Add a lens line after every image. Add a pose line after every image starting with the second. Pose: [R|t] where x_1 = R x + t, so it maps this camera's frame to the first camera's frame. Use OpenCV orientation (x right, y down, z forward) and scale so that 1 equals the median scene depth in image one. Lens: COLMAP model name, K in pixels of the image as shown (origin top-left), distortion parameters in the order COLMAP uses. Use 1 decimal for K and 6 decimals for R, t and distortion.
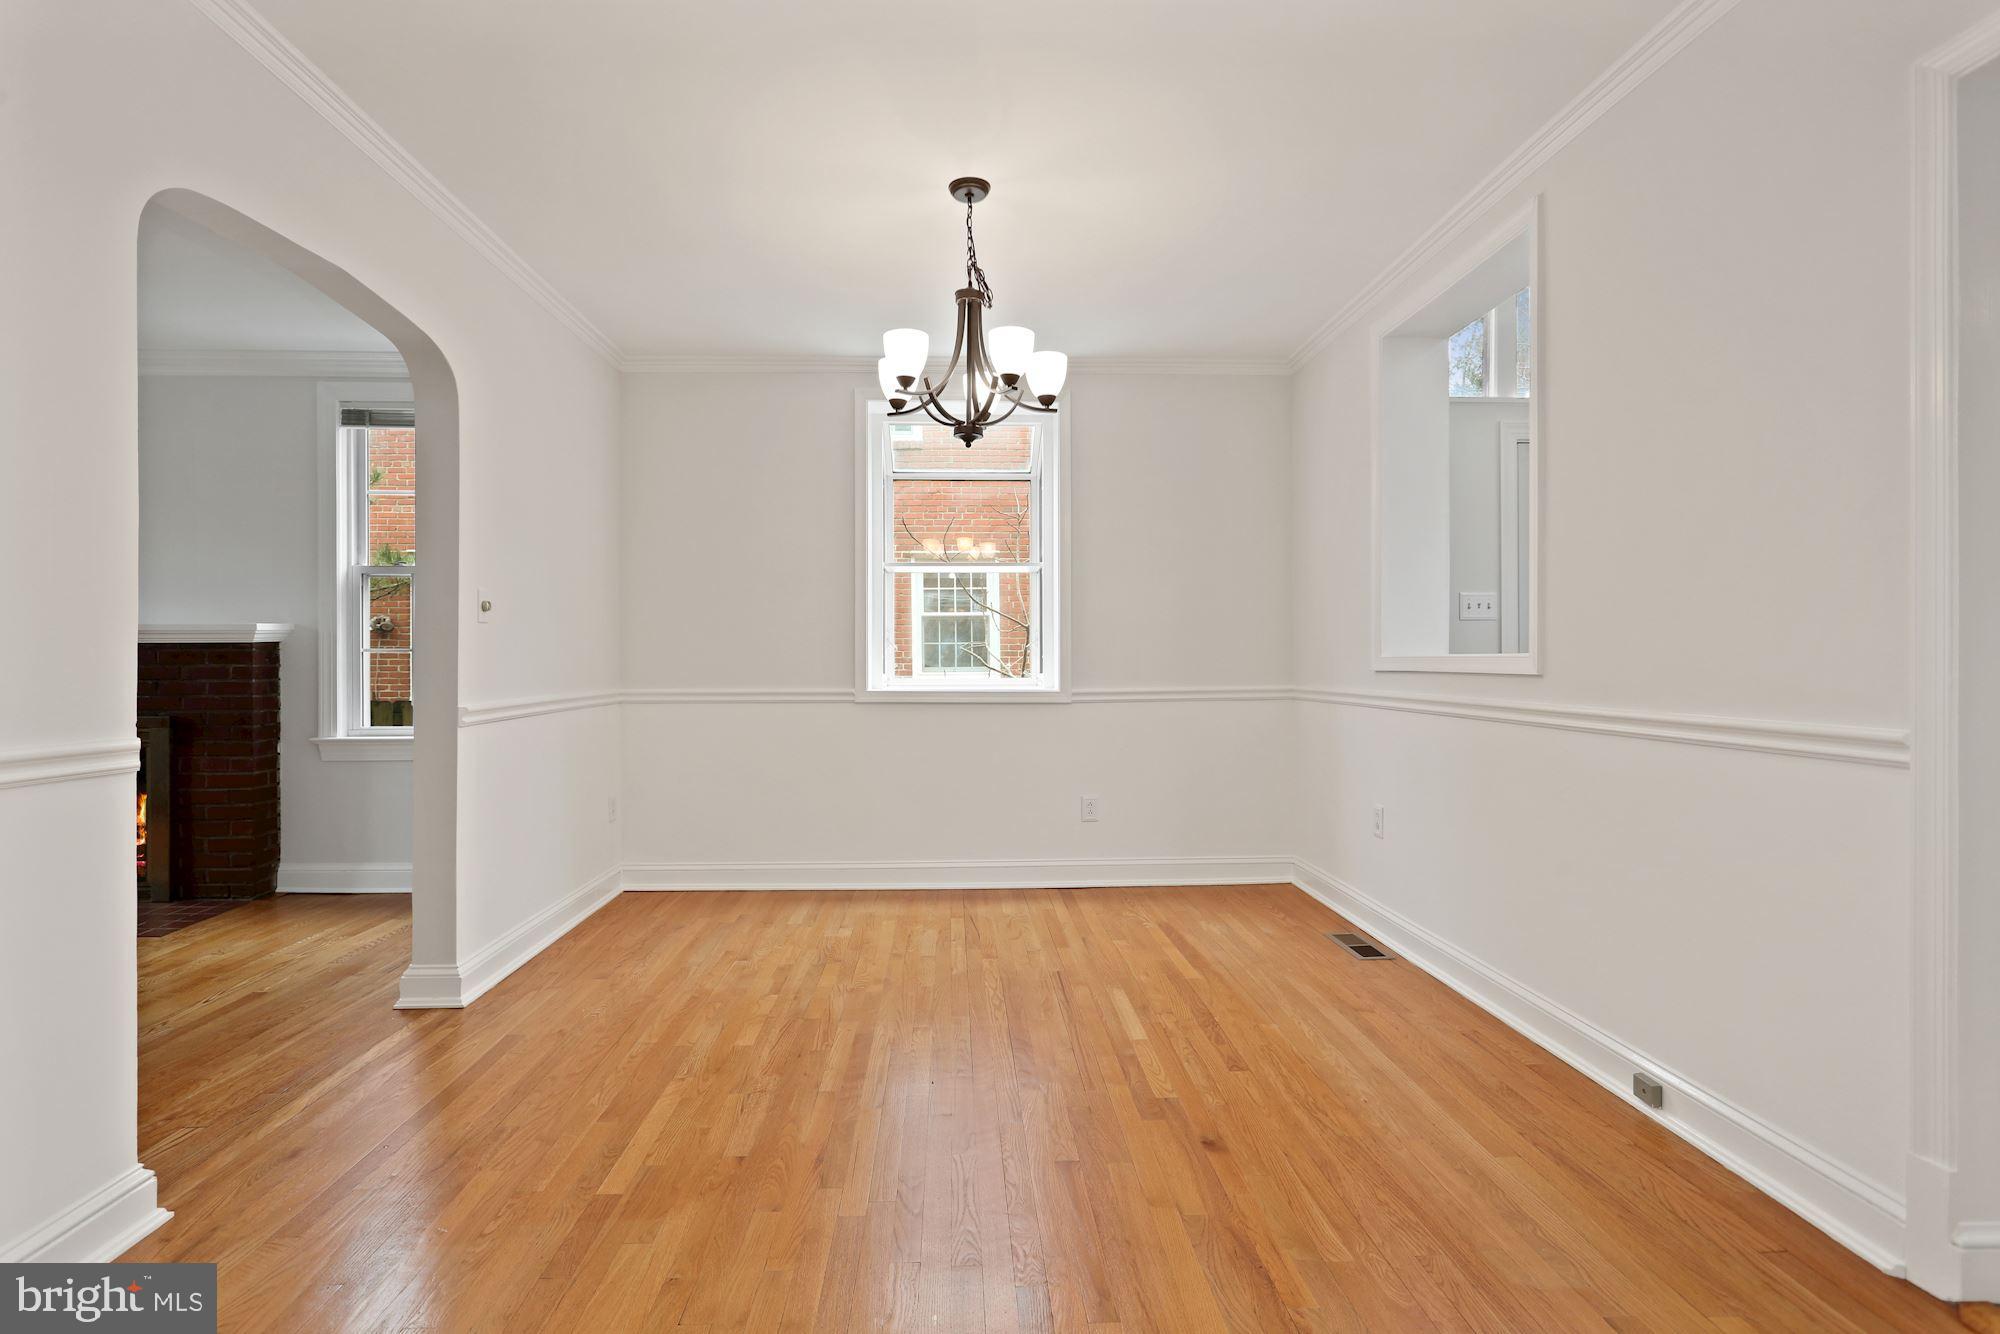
lens RADIAL K [[961.2, 0, 995.3], [0, 961.2, 667.3], [0, 0, 1]] dist [-0.015697, 0.001987]
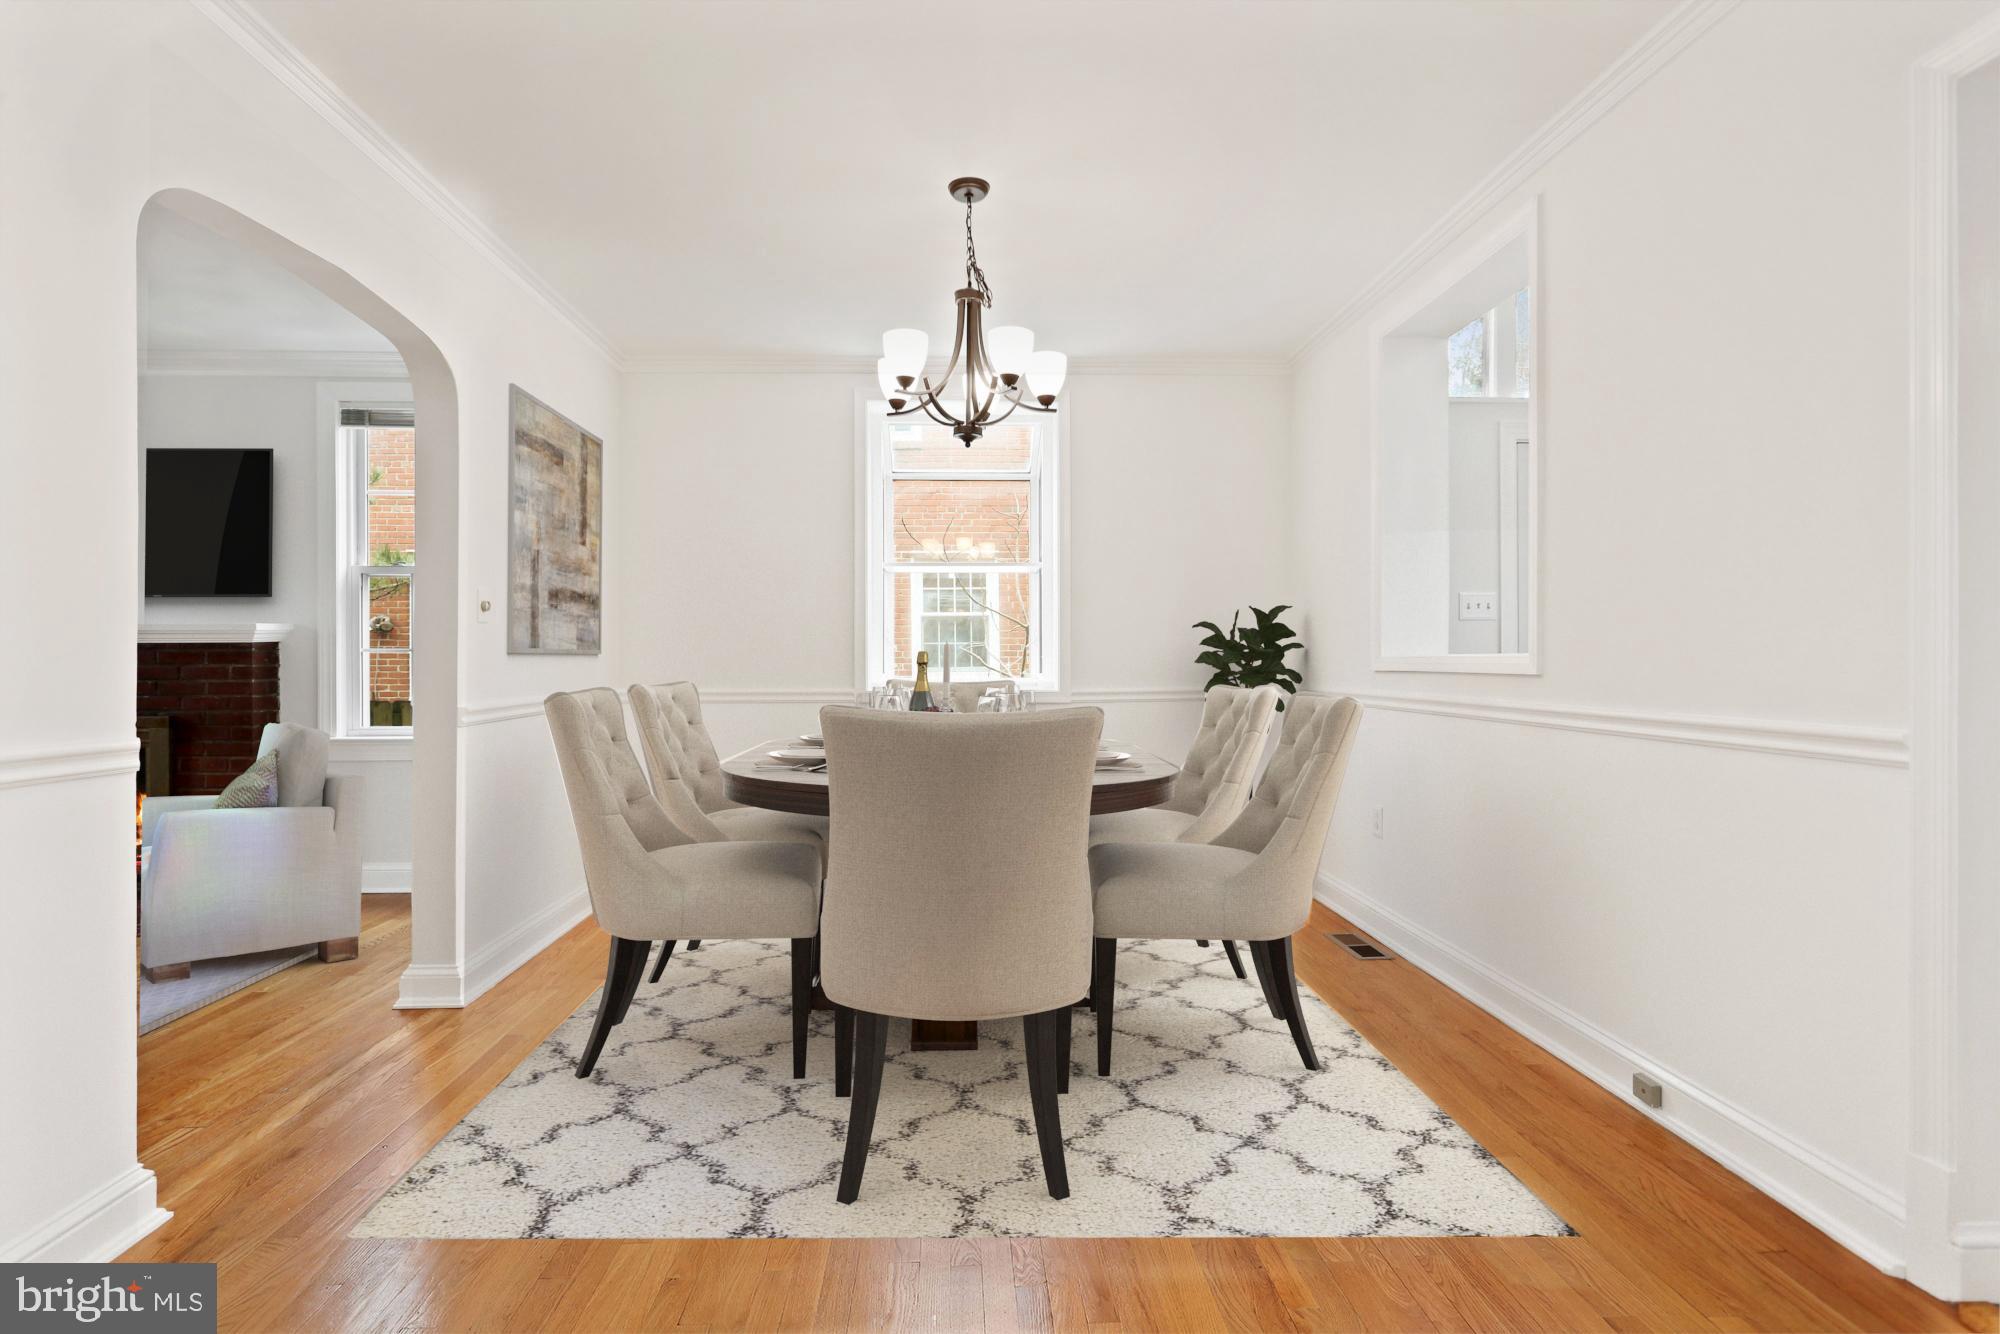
lens RADIAL K [[1125.6, 0, 1006.6], [0, 1125.6, 671.7], [0, 0, 1]] dist [-0.013781, 0.001059]
pose [[0.999996, 0.000022, 0.002646, 0.009287], [-0.000030, 0.999996, 0.002993, 0.001170], [-0.002646, -0.002993, 0.999992, -0.173647]]
